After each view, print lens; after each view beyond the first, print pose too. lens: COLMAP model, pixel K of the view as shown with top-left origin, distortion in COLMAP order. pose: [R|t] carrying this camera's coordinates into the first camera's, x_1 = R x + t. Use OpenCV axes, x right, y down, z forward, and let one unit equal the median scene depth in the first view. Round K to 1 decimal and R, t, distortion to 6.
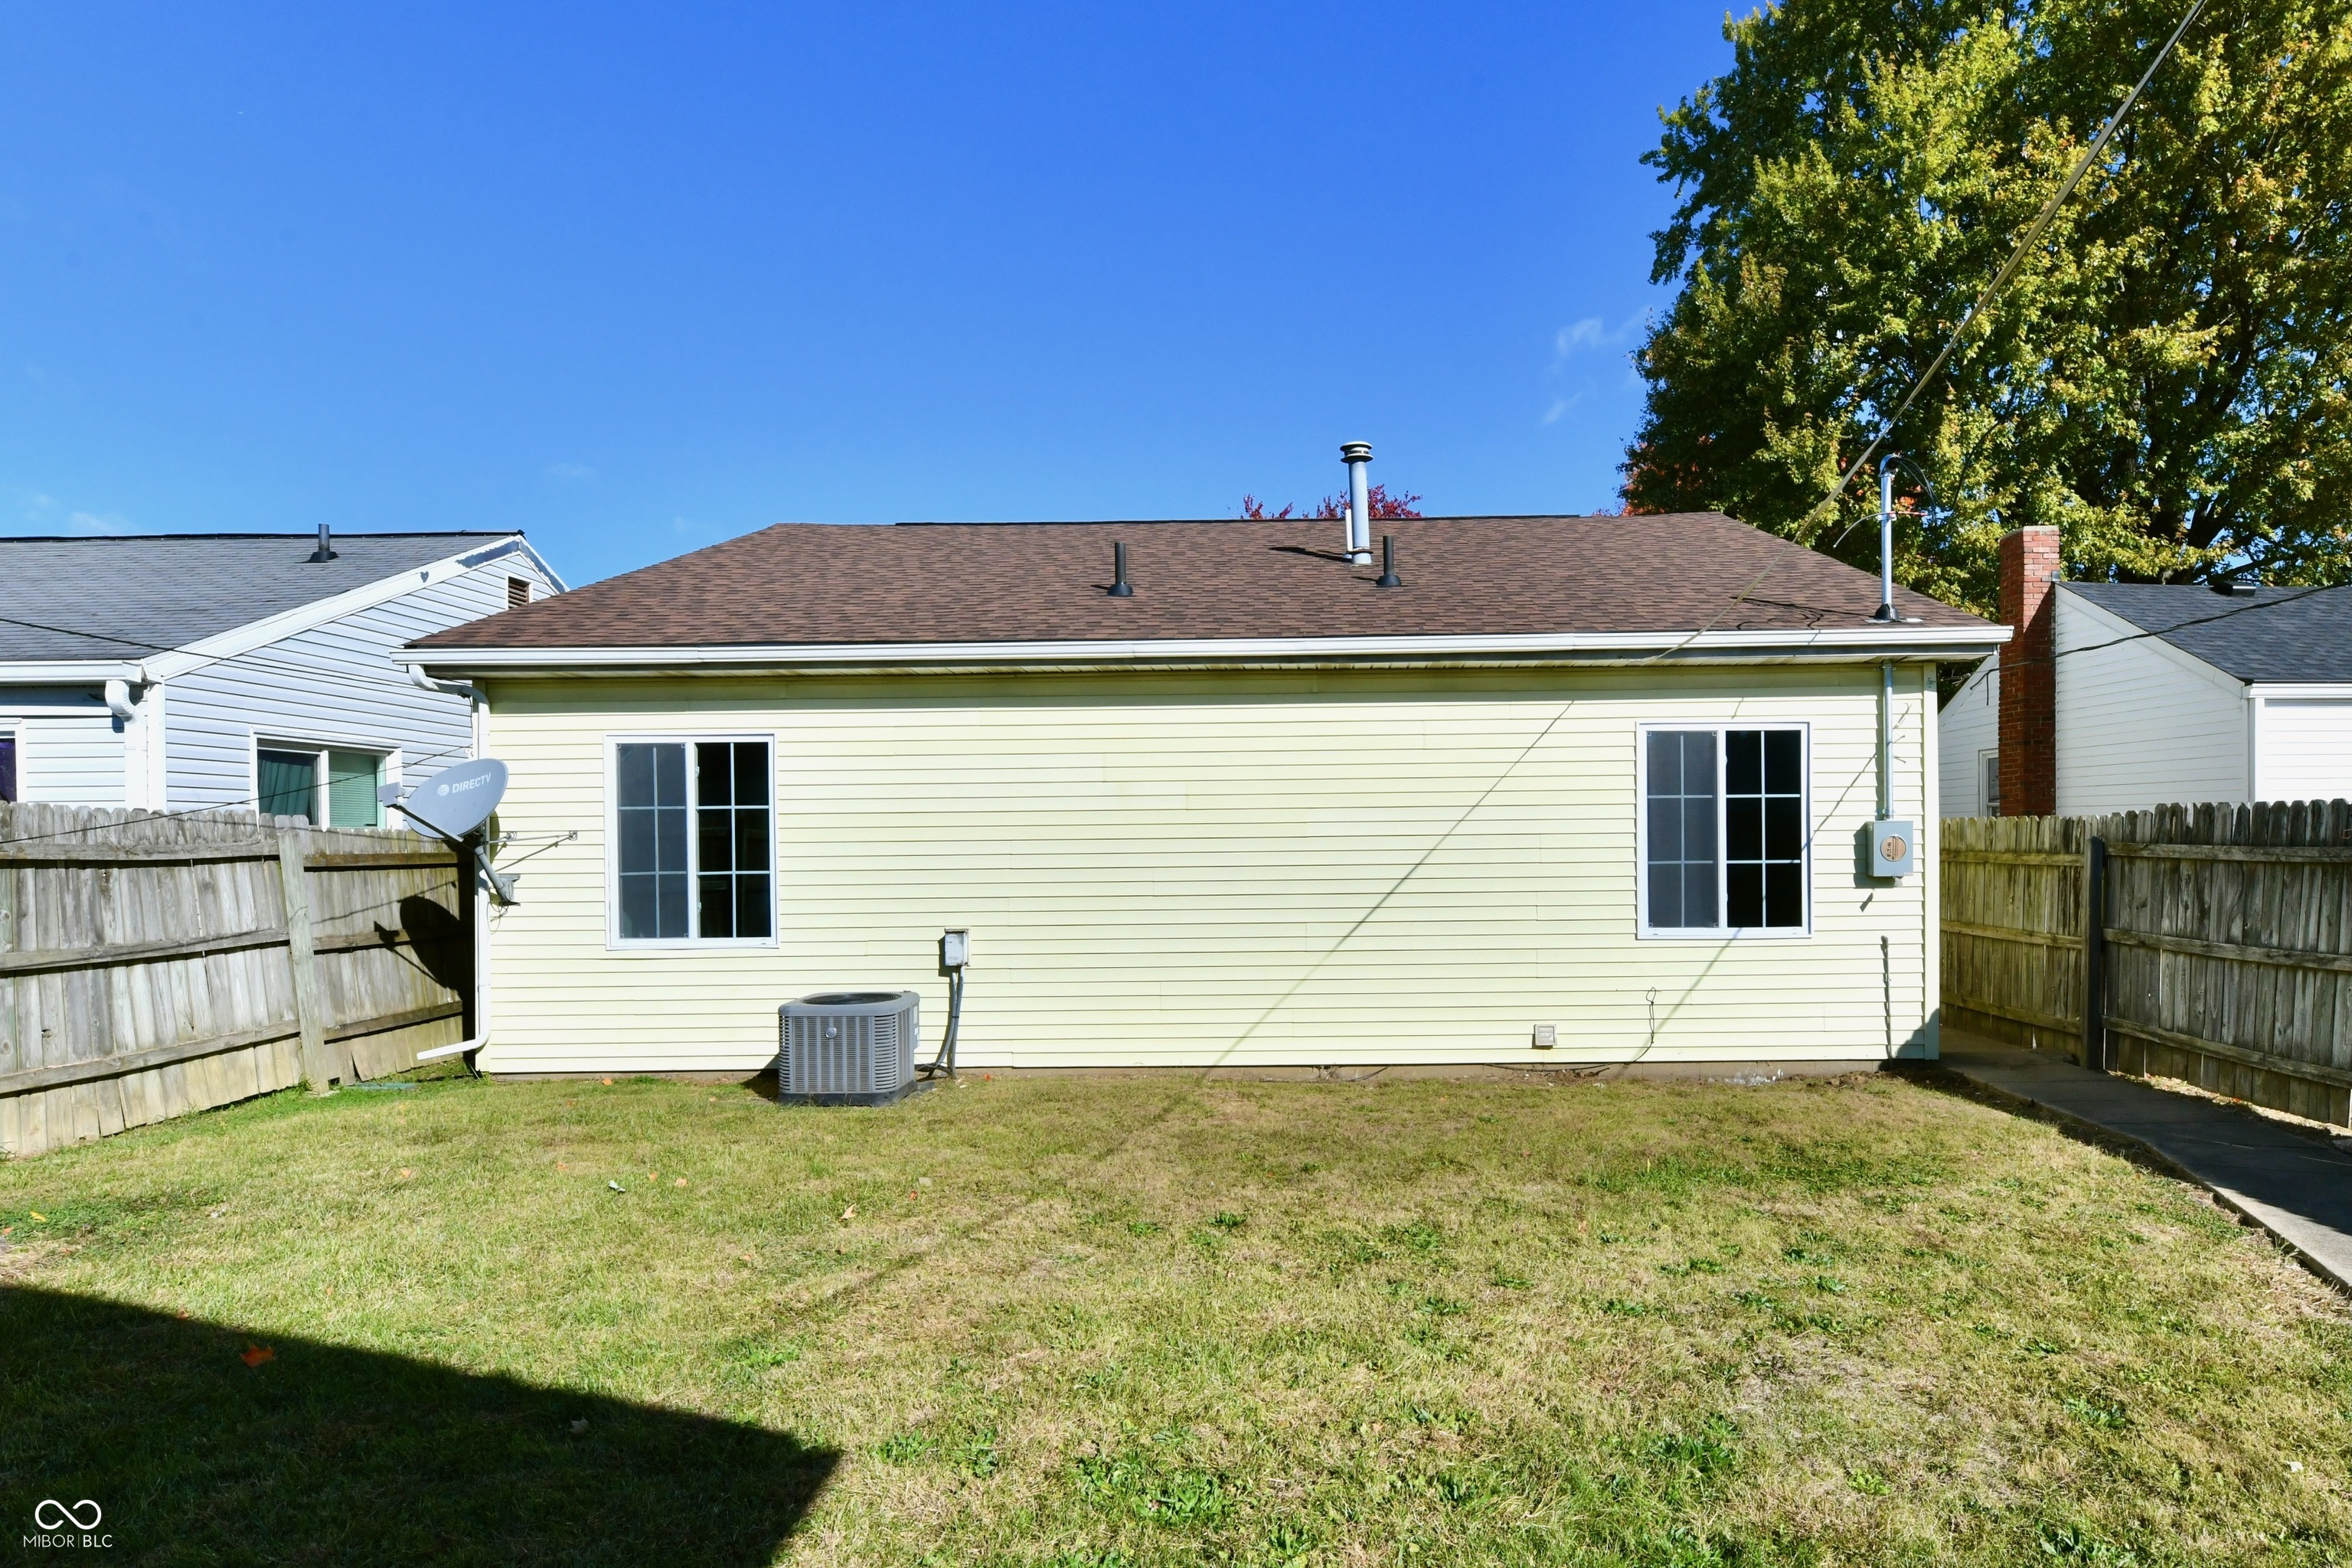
lens RADIAL K [[993.8, 0, 1169.4], [0, 993.8, 837.7], [0, 0, 1]] dist [0.000305, -0.000493]
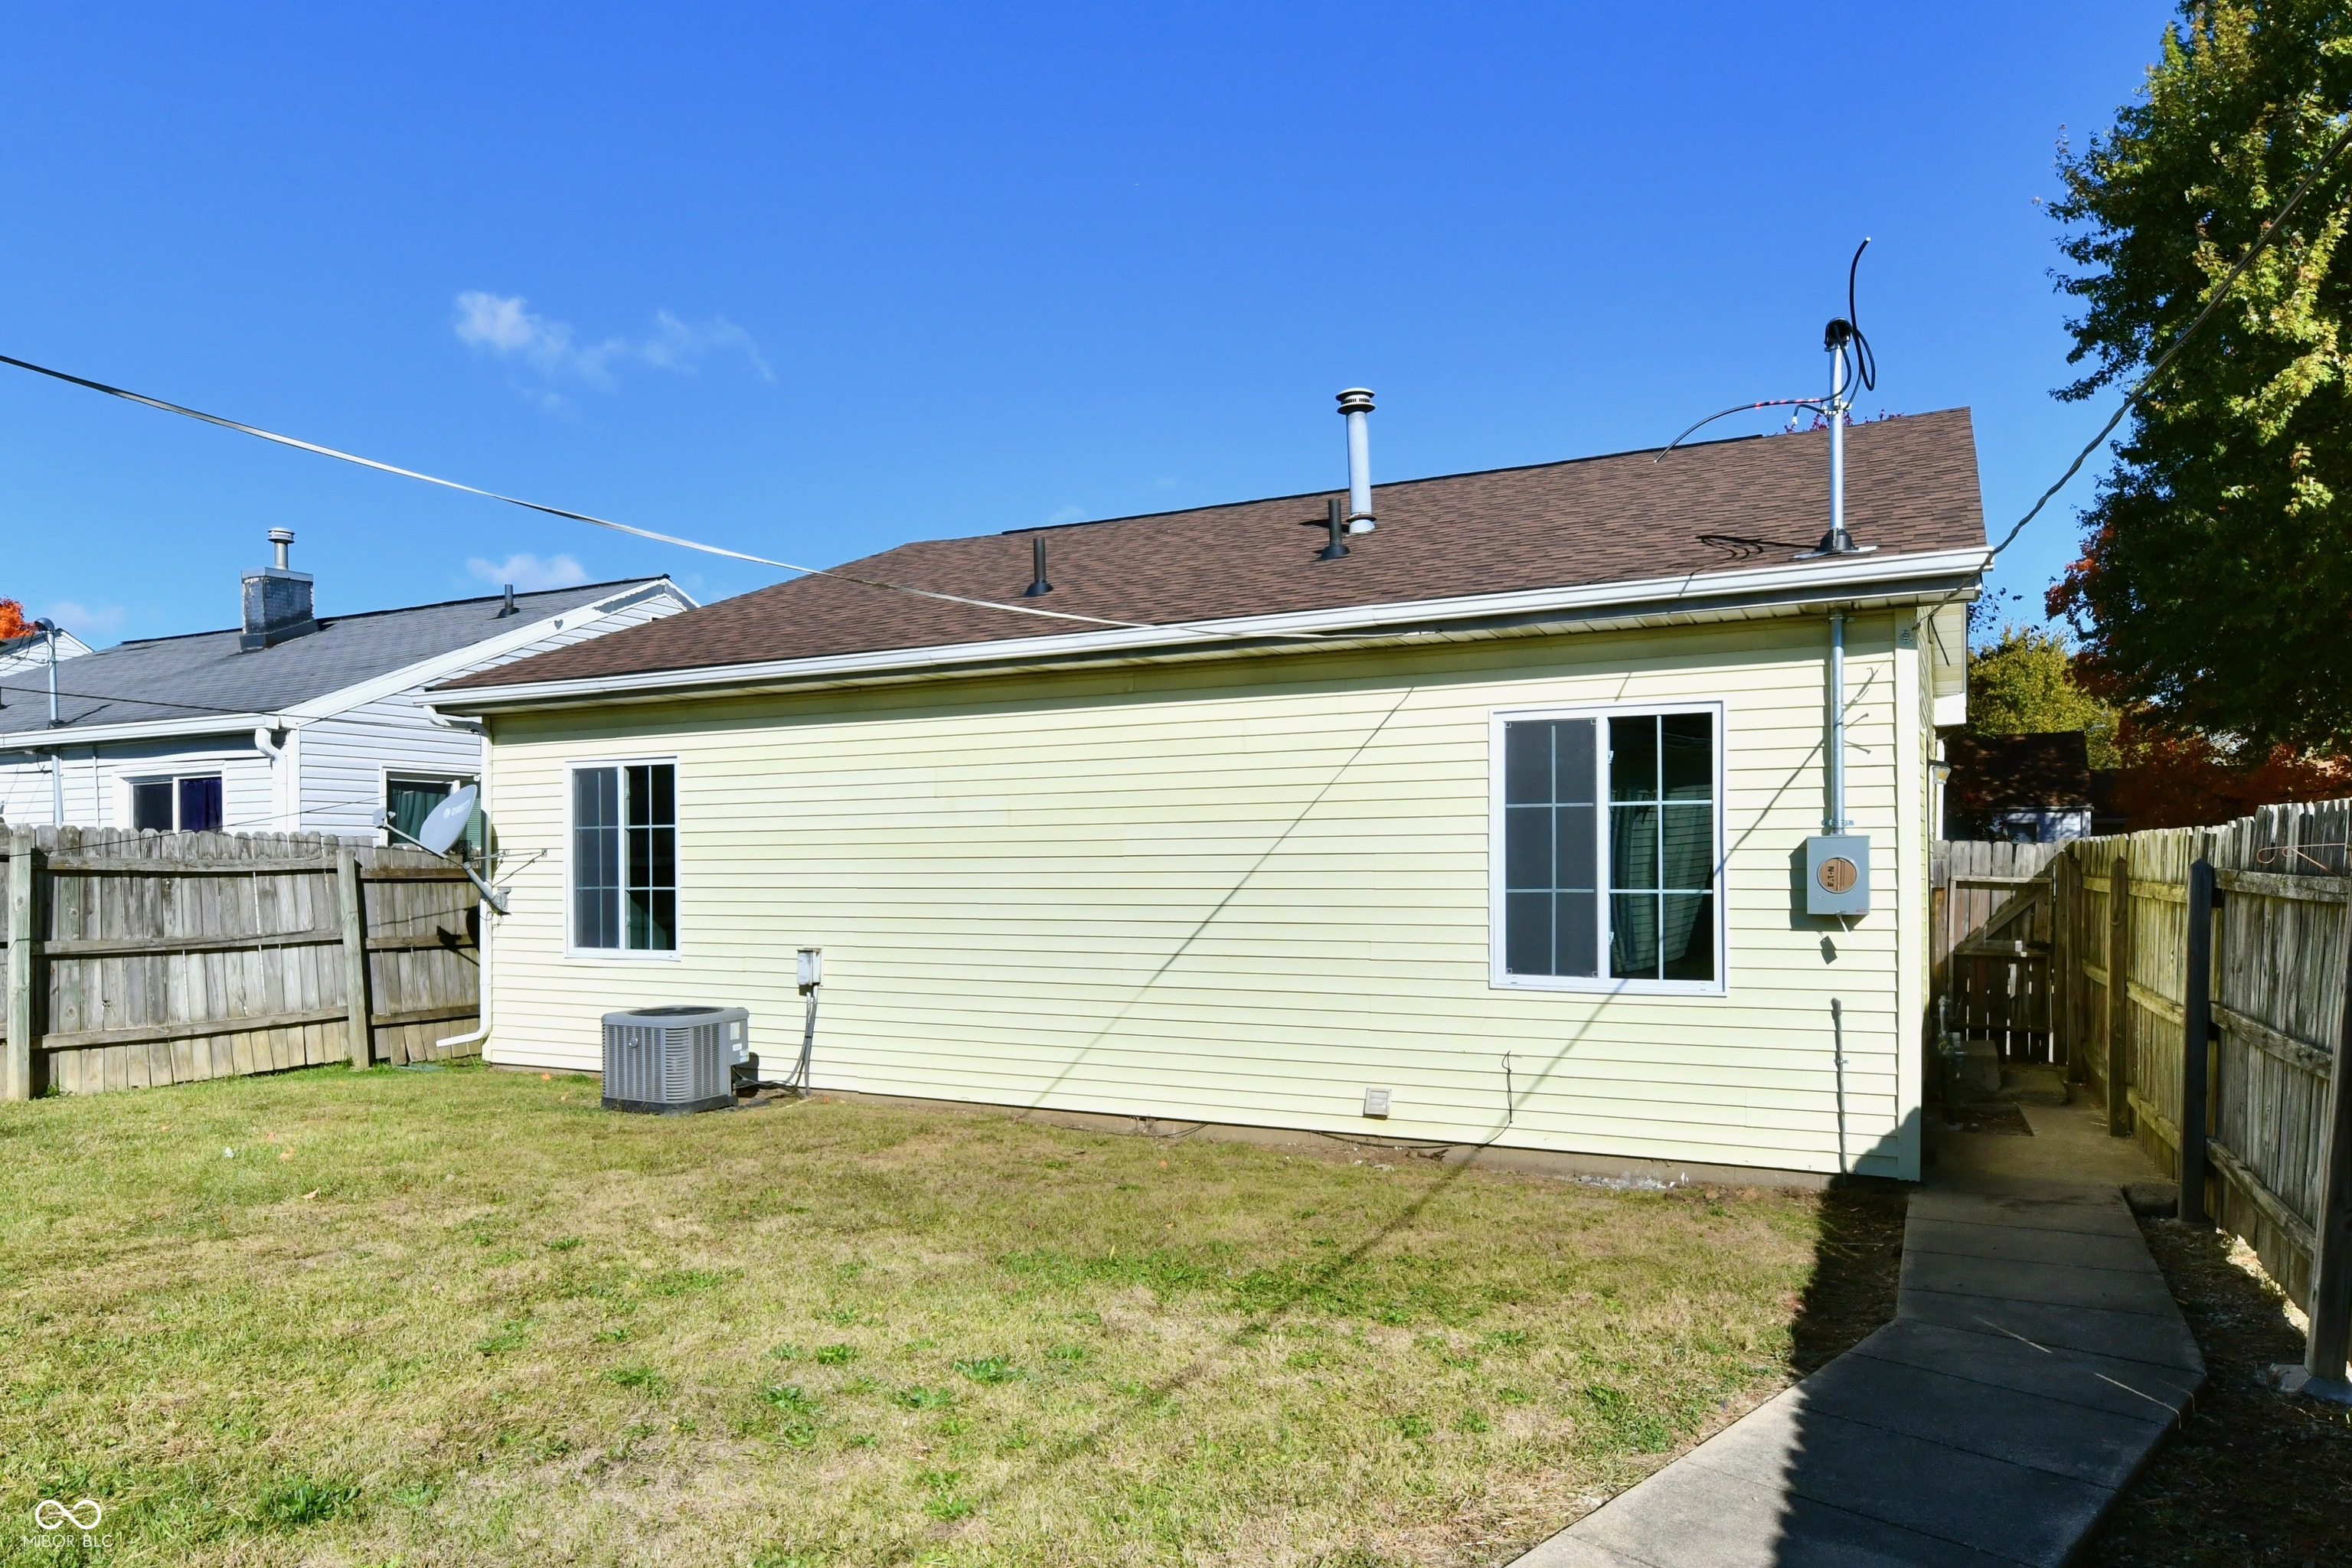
lens RADIAL K [[1108.0, 0, 1176.5], [0, 1108.0, 856.9], [0, 0, 1]] dist [0.000210, 0.000548]
pose [[0.937481, 0.003096, -0.348023, 0.539881], [-0.003233, 0.999995, 0.000187, -0.000530], [0.348022, 0.000950, 0.937486, 0.095980]]
